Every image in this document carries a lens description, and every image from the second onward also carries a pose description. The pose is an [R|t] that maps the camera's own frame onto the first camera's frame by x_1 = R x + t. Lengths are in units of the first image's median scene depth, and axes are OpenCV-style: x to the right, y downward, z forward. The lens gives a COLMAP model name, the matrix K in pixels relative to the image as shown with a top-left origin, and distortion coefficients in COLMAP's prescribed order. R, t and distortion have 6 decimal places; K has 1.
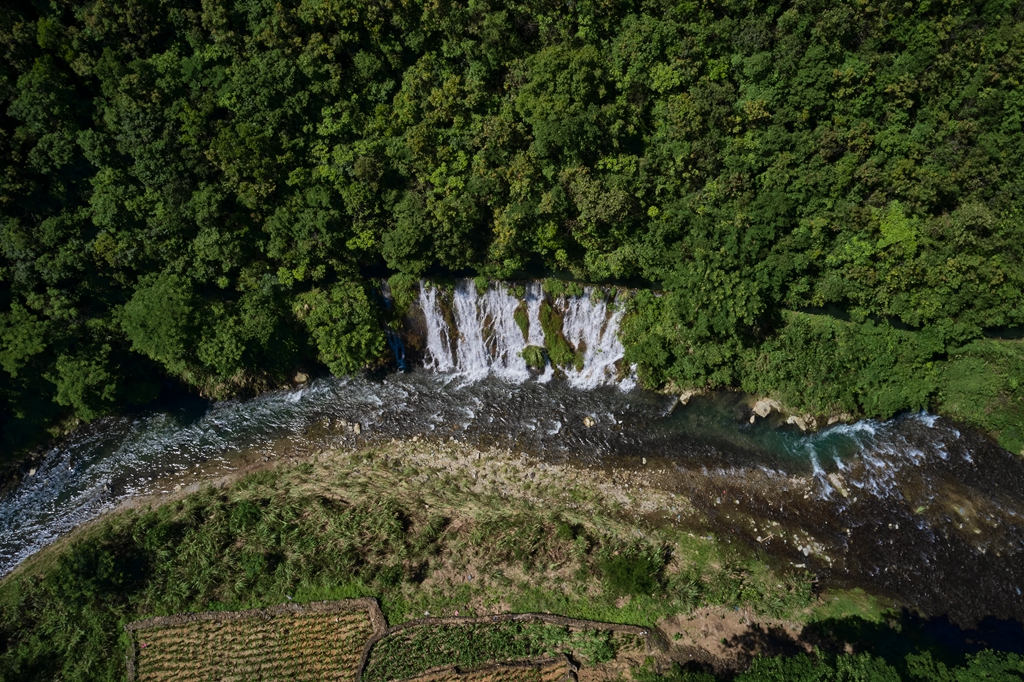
lens RADIAL K [[808.0, 0, 512.0], [0, 808.0, 341.0], [0, 0, 1]] dist [-0.020153, 0.009970]
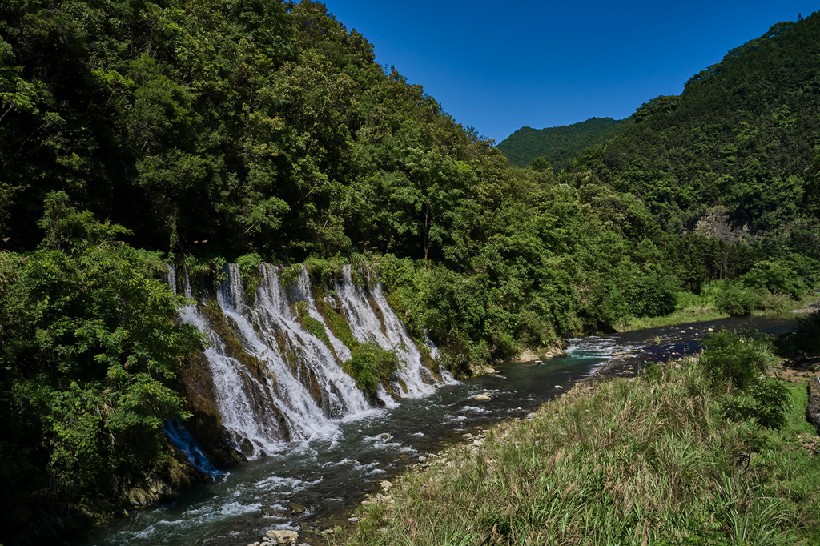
lens RADIAL K [[647.0, 0, 410.0], [0, 647.0, 273.0], [0, 0, 1]] dist [-0.020153, 0.009970]
pose [[0.413793, 0.014848, 0.910250, -0.426364], [0.842633, 0.372224, -0.389126, 0.222671], [-0.344595, 0.928024, 0.141513, 0.851418]]
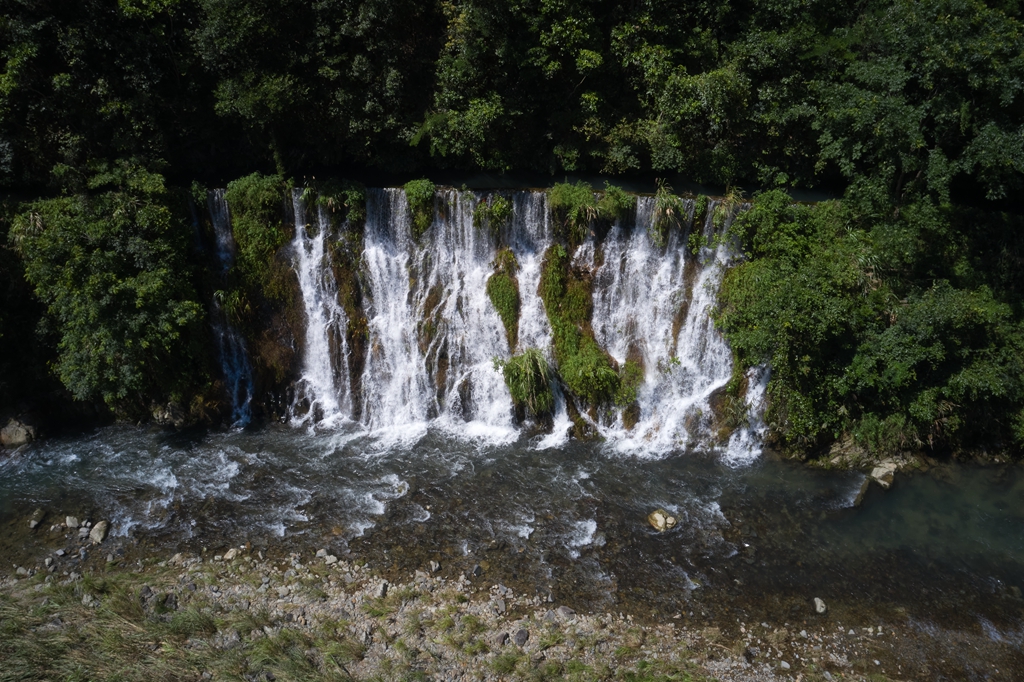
lens RADIAL K [[808.0, 0, 512.0], [0, 808.0, 341.0], [0, 0, 1]] dist [-0.020153, 0.009970]
pose [[0.999777, 0.019599, -0.007920, 0.020969], [-0.020902, 0.860787, -0.508537, 0.232259], [-0.003149, 0.508588, 0.861004, 0.606160]]
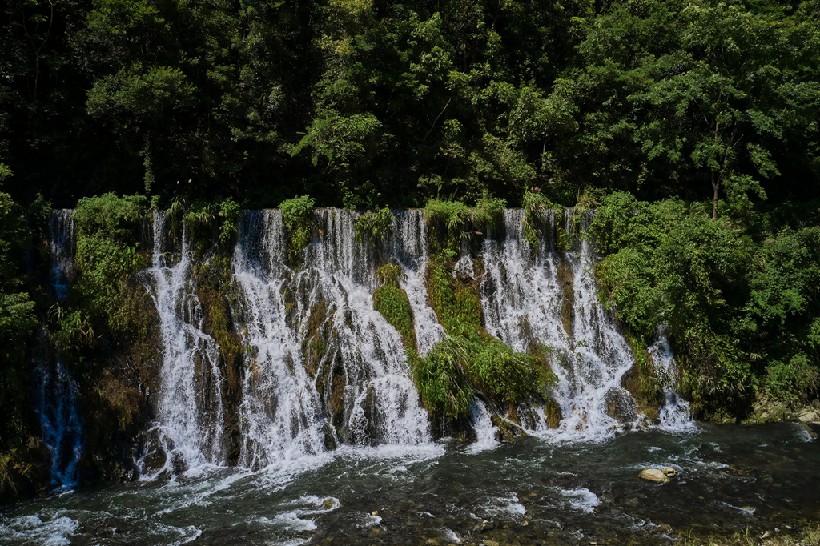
lens RADIAL K [[647.0, 0, 410.0], [0, 647.0, 273.0], [0, 0, 1]] dist [-0.020153, 0.009970]
pose [[0.950810, -0.005289, 0.309730, -0.087441], [0.279666, 0.444647, -0.850926, 0.265025], [-0.133220, 0.895690, 0.424254, 0.827369]]
